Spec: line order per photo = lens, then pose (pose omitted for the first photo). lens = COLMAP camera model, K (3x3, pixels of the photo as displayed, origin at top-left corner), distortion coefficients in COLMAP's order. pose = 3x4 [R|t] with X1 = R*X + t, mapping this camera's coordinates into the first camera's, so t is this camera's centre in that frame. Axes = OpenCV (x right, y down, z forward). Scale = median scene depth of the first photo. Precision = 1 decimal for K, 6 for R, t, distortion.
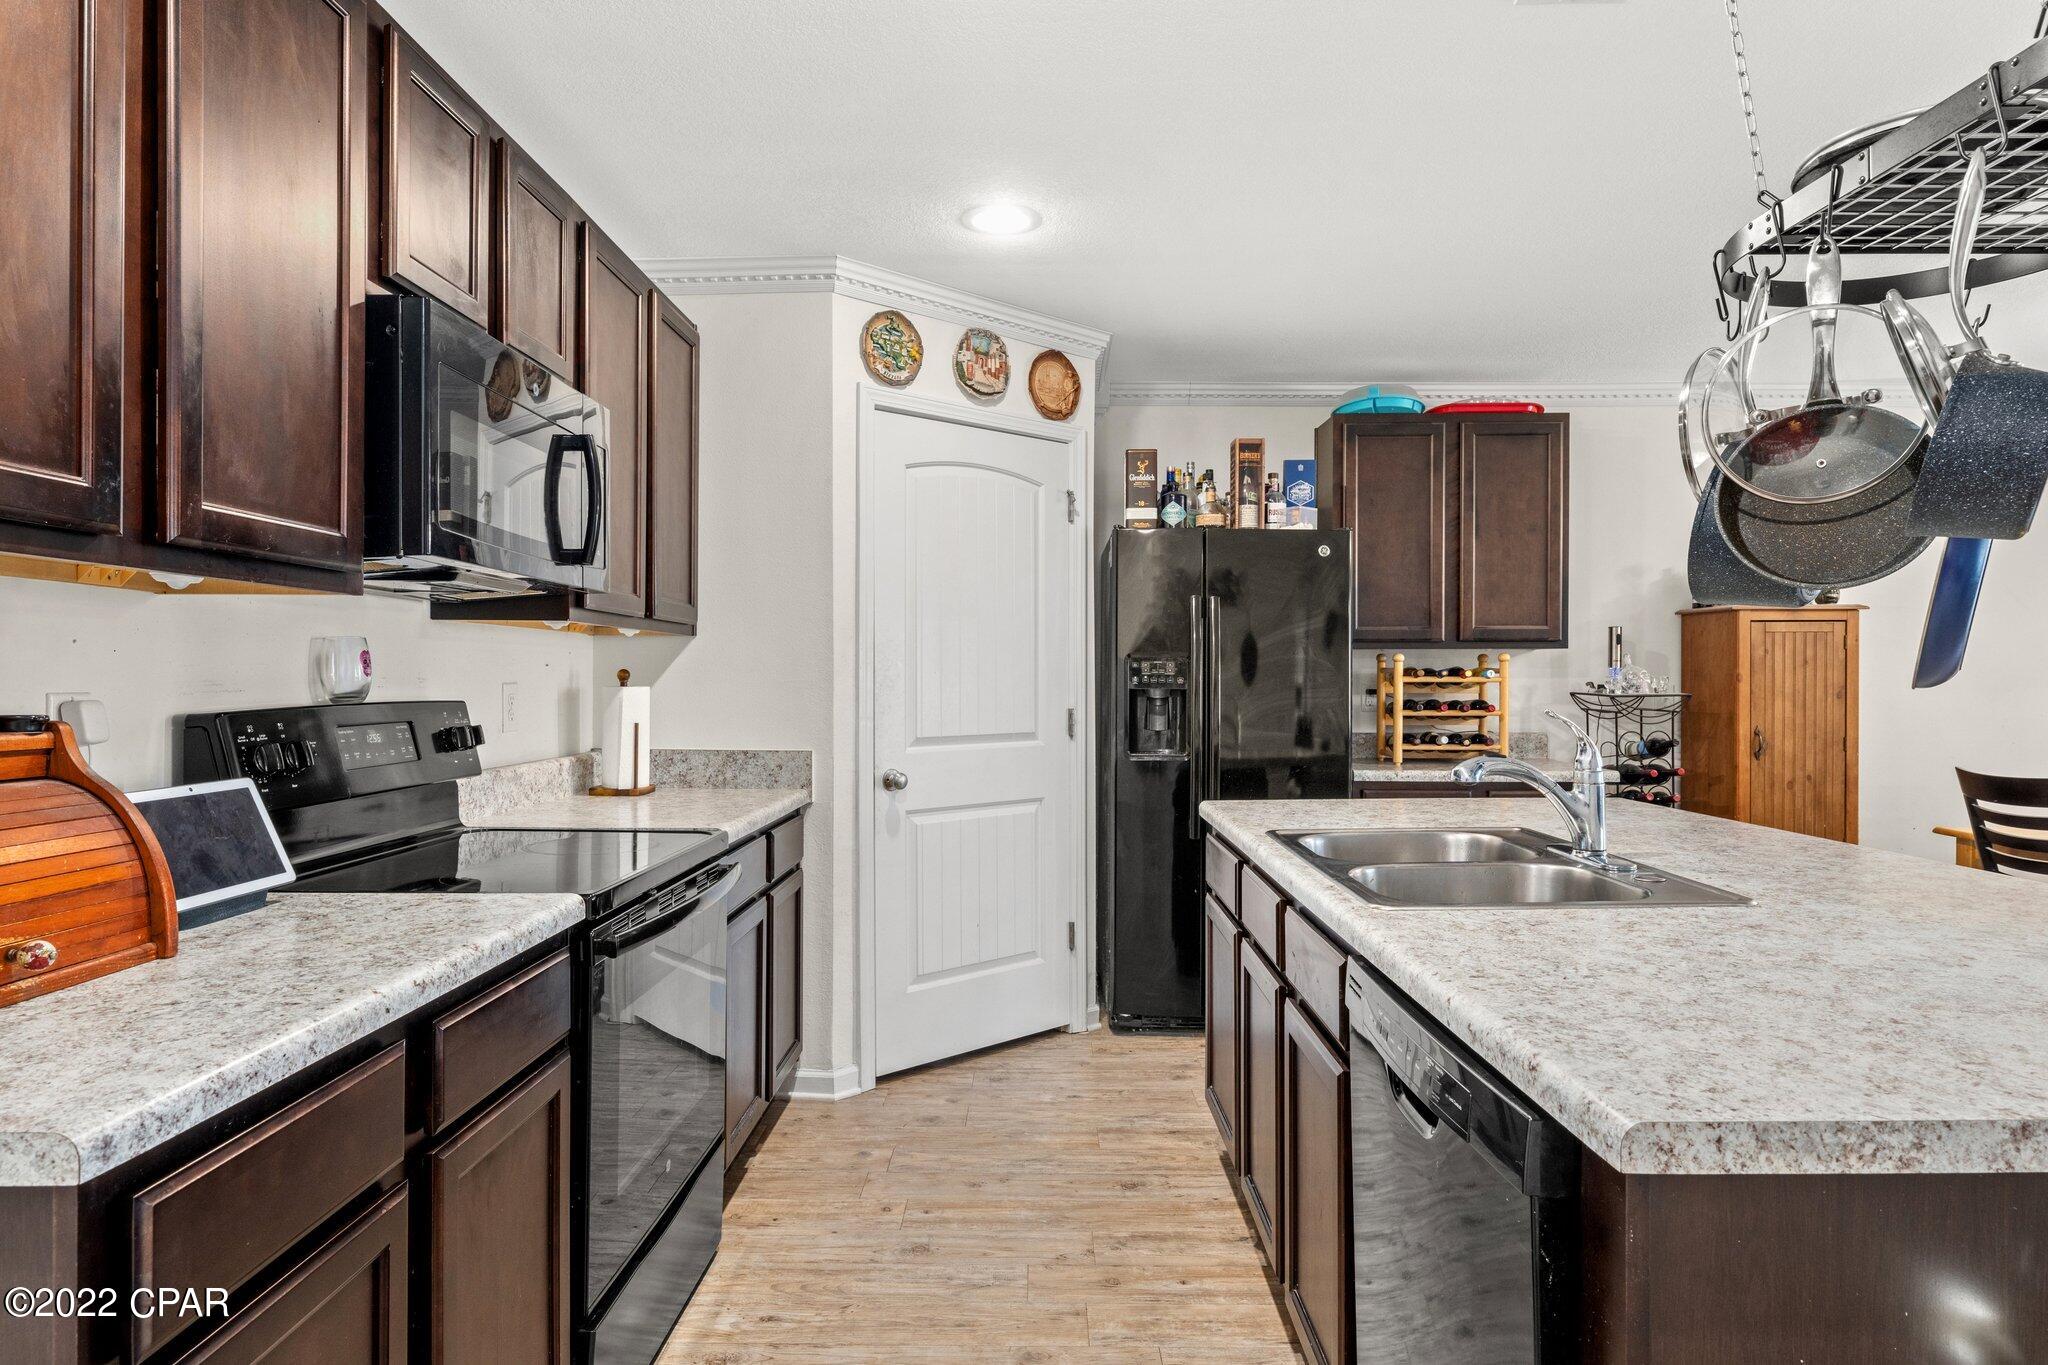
lens RADIAL K [[1226.1, 0, 1065.4], [0, 1226.1, 661.4], [0, 0, 1]] dist [0.037694, 0.003793]
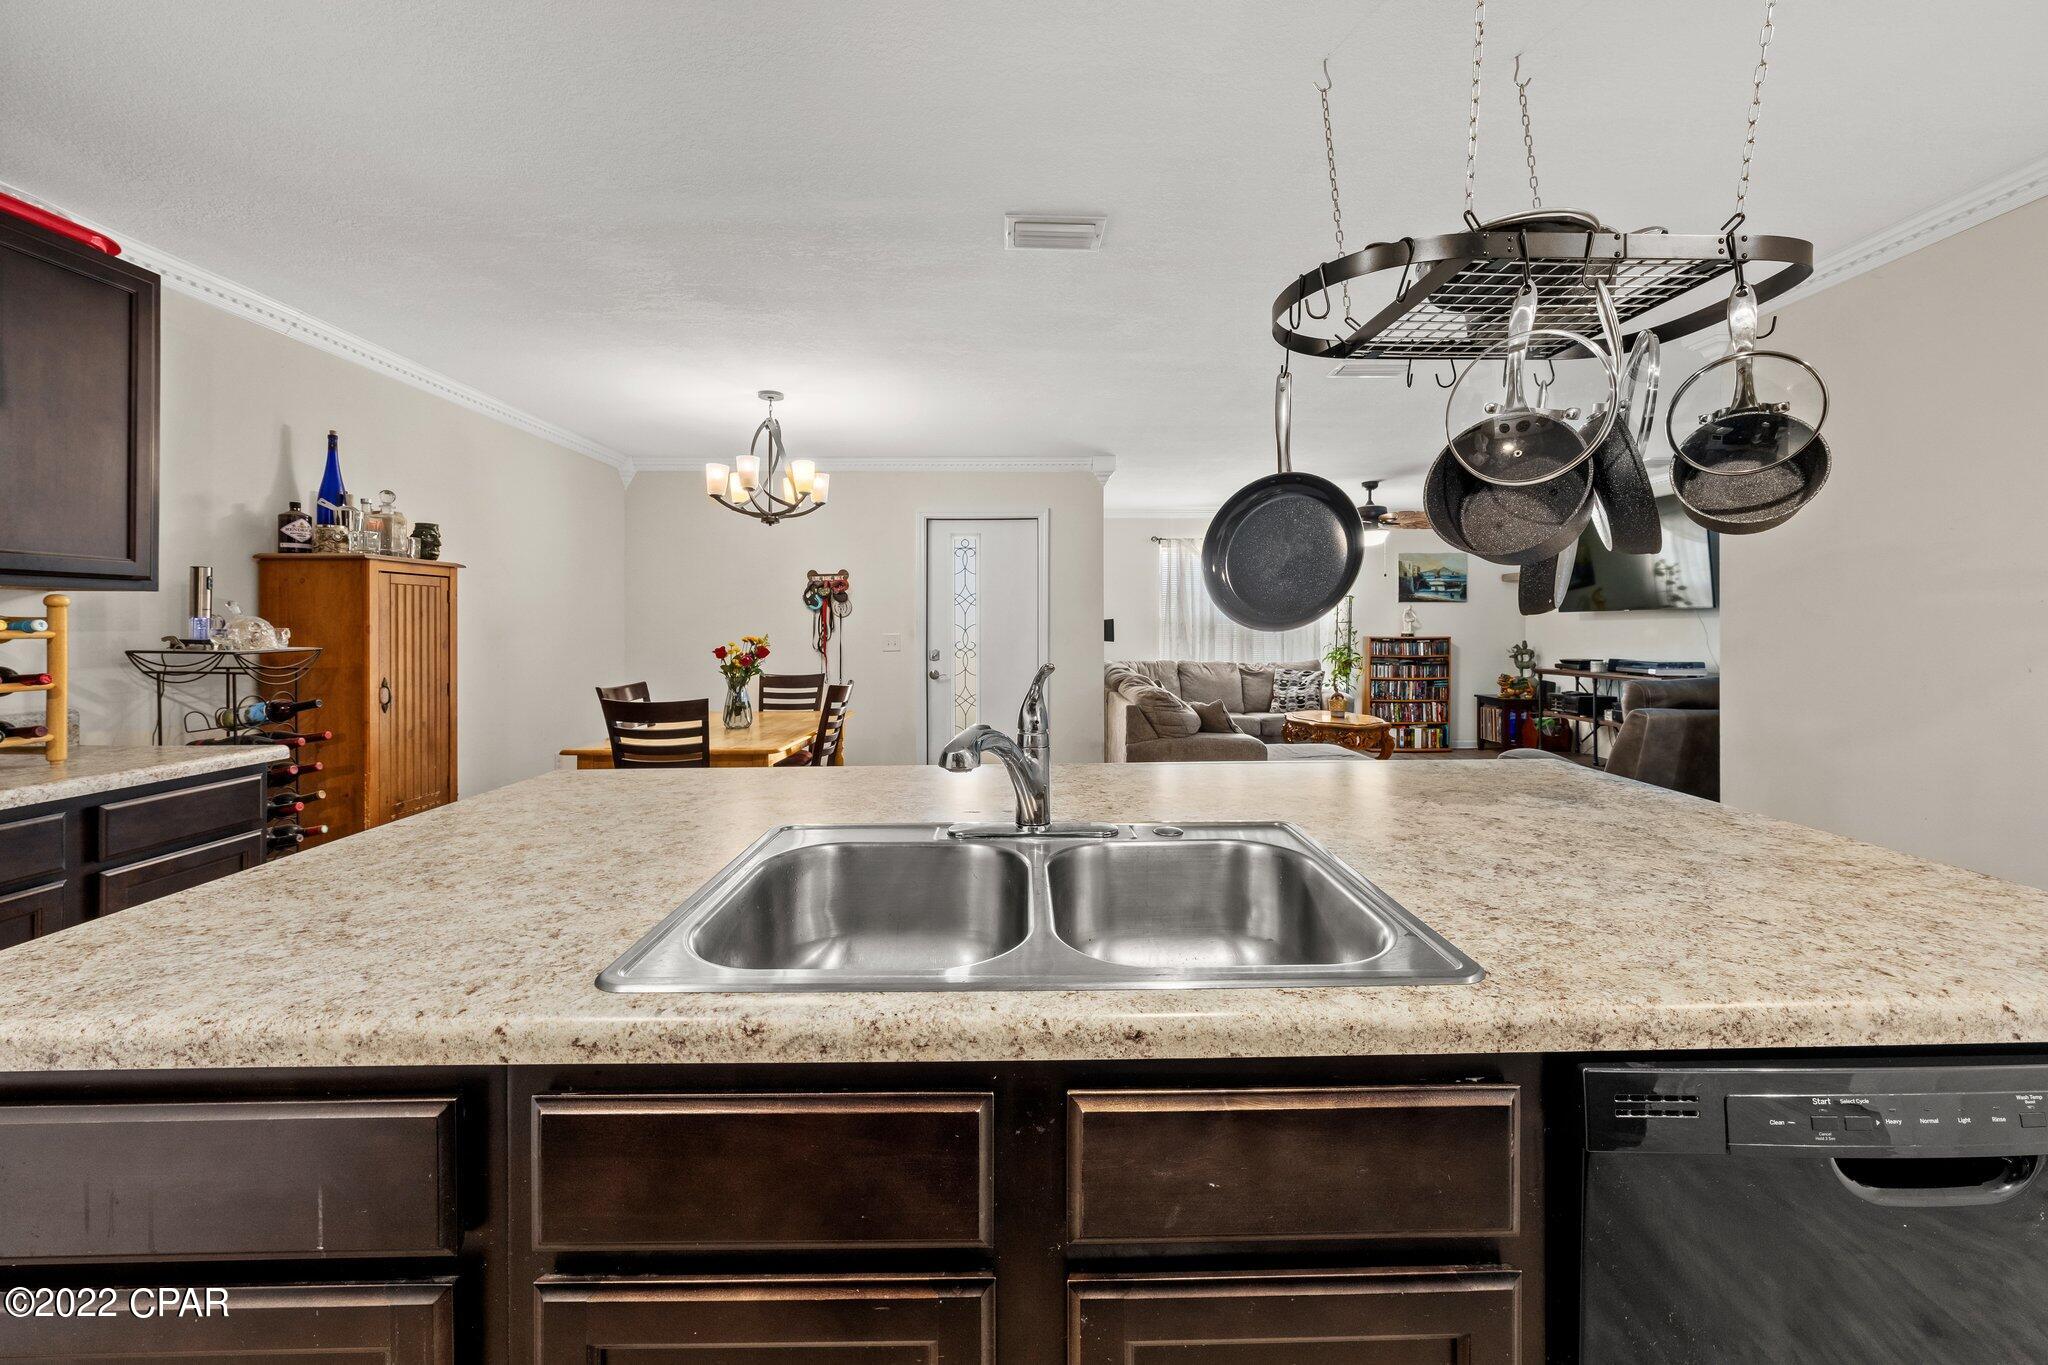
lens RADIAL K [[775.7, 0, 1034.9], [0, 775.7, 625.7], [0, 0, 1]] dist [0.002992, -0.000281]
pose [[0.002255, -0.000818, 0.999997, -0.063514], [-0.003630, 0.999993, 0.000826, 0.008691], [-0.999991, -0.003632, 0.002252, 0.506513]]
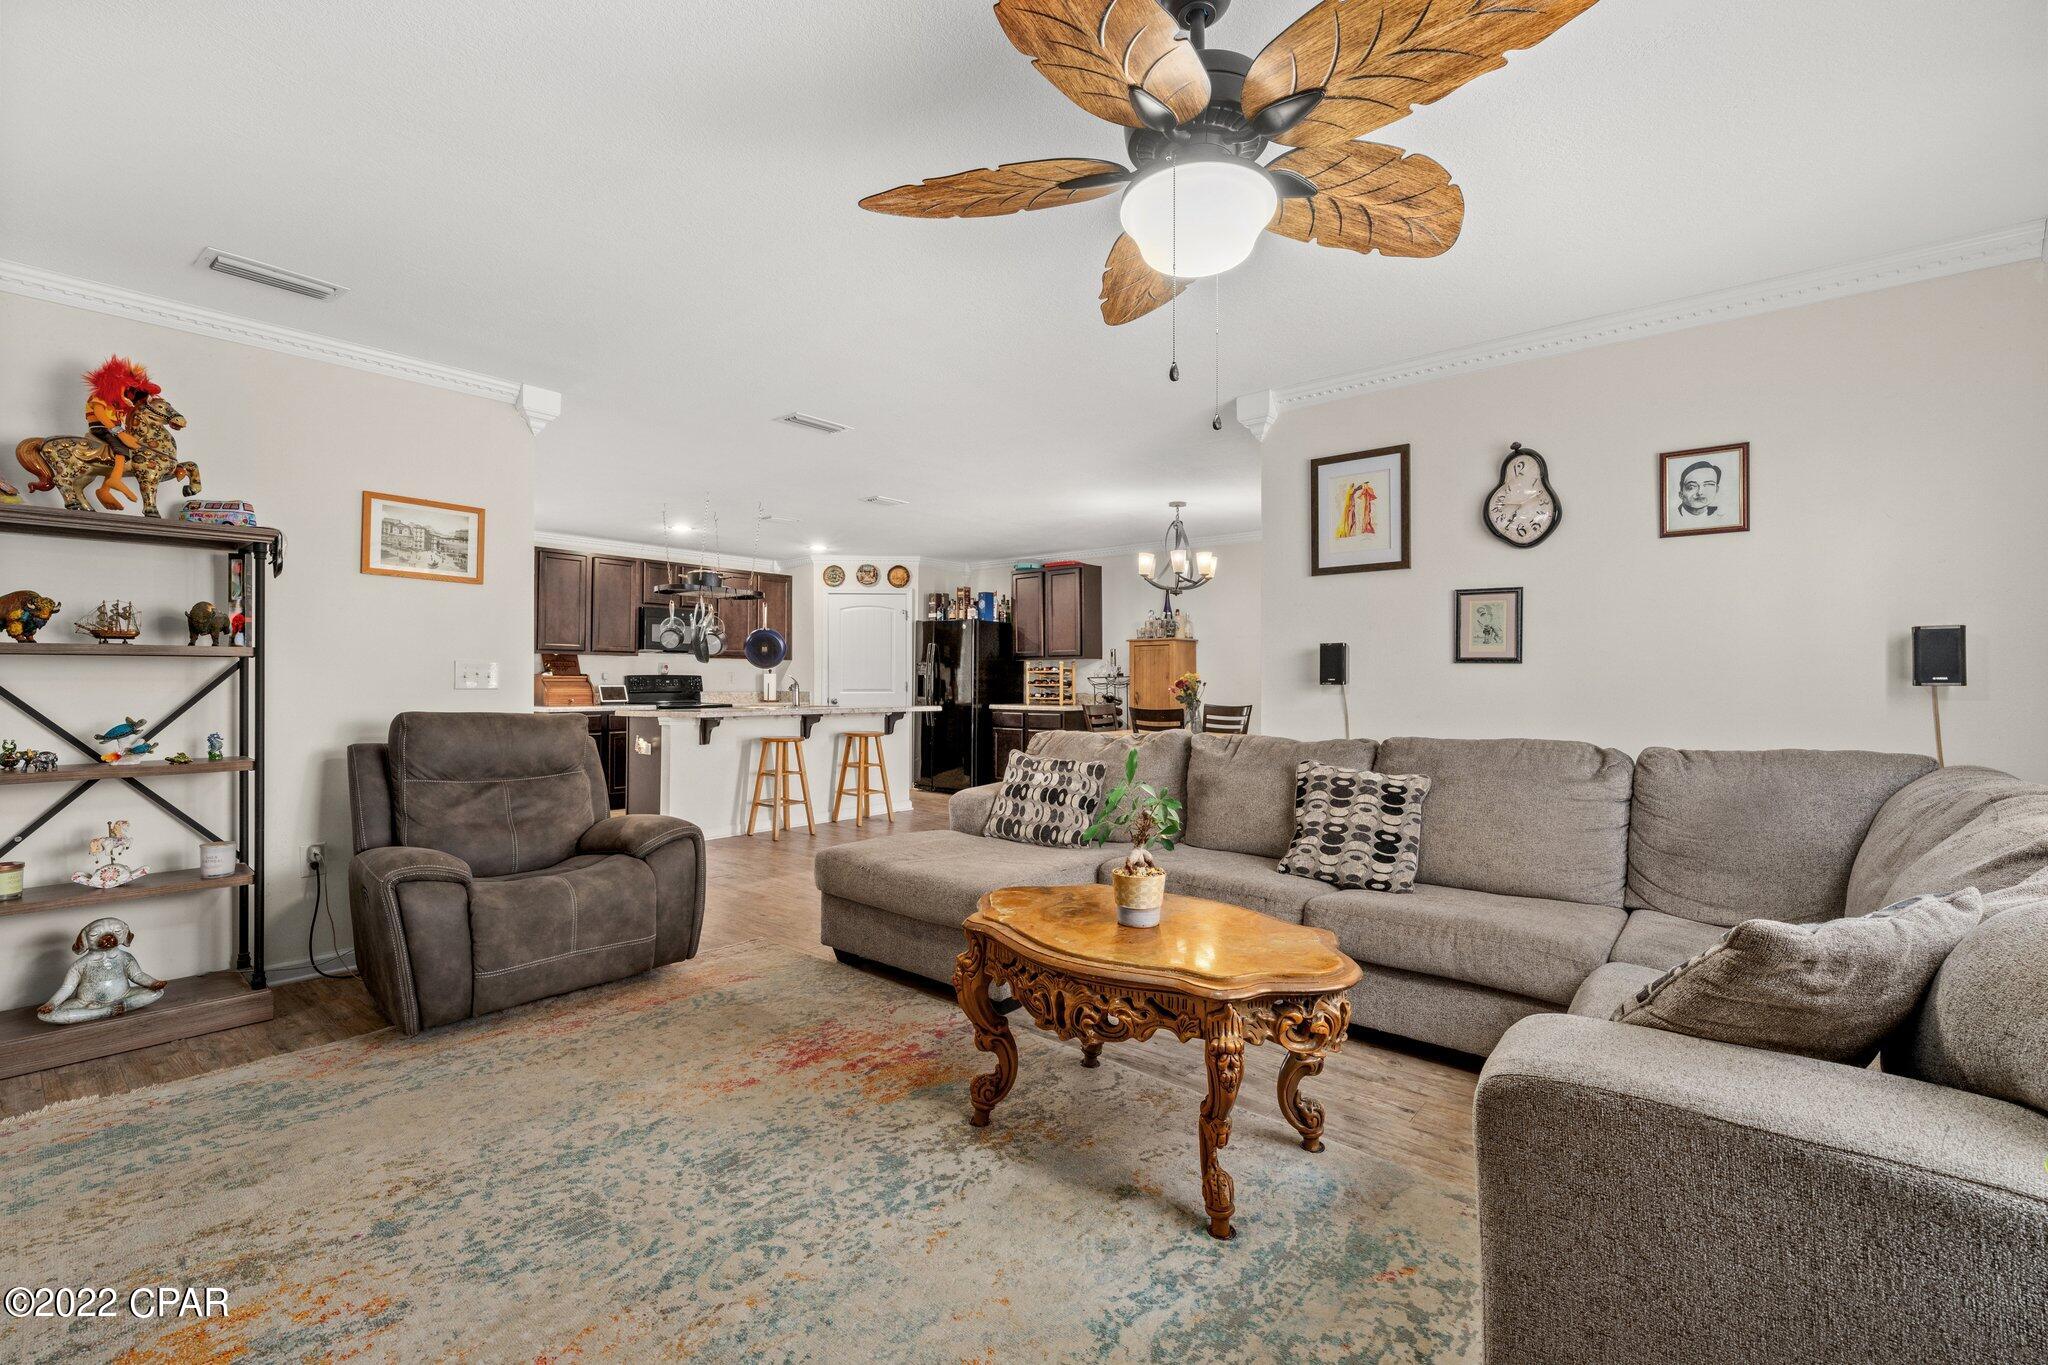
lens RADIAL K [[880.9, 0, 1033.2], [0, 880.9, 671.5], [0, 0, 1]] dist [0.000276, 0.000346]
pose [[0.762905, -0.008689, -0.646453, 1.574822], [0.005827, 0.999961, -0.006564, 0.027680], [0.646485, 0.001241, 0.762926, -0.439874]]
